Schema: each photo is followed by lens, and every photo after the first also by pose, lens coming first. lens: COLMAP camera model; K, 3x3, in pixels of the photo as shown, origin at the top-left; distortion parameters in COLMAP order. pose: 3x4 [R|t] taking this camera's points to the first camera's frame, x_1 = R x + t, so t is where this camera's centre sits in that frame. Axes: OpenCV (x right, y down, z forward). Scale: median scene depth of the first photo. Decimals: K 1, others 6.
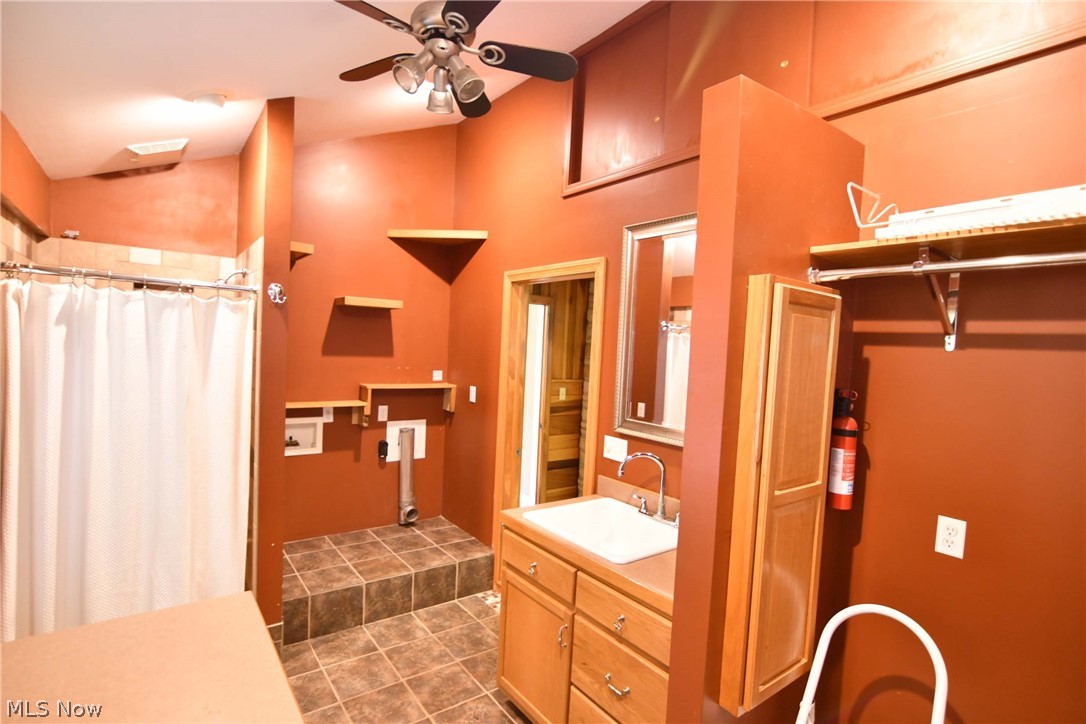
lens RADIAL K [[531.3, 0, 542.1], [0, 531.3, 365.3], [0, 0, 1]] dist [-0.029158, 0.010145]
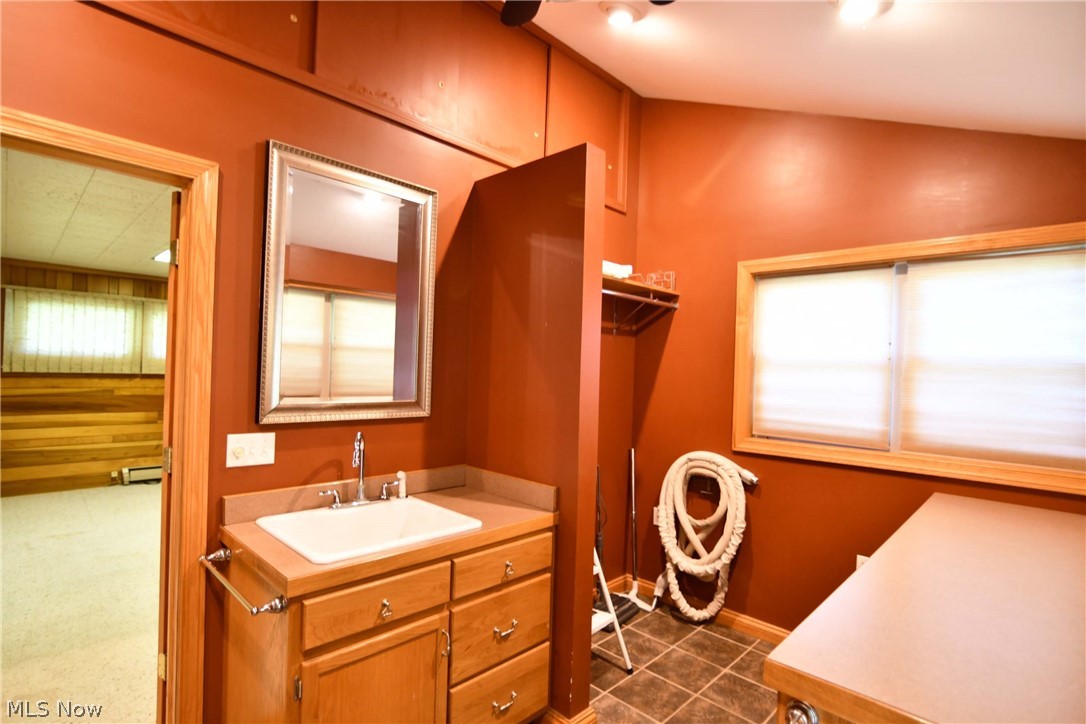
lens RADIAL K [[531.3, 0, 541.9], [0, 531.3, 364.0], [0, 0, 1]] dist [-0.029158, 0.010145]
pose [[-0.150515, -0.039559, 0.987816, -0.832160], [-0.008463, 0.999214, 0.038726, 0.016957], [-0.988571, -0.002531, -0.150732, 0.981961]]
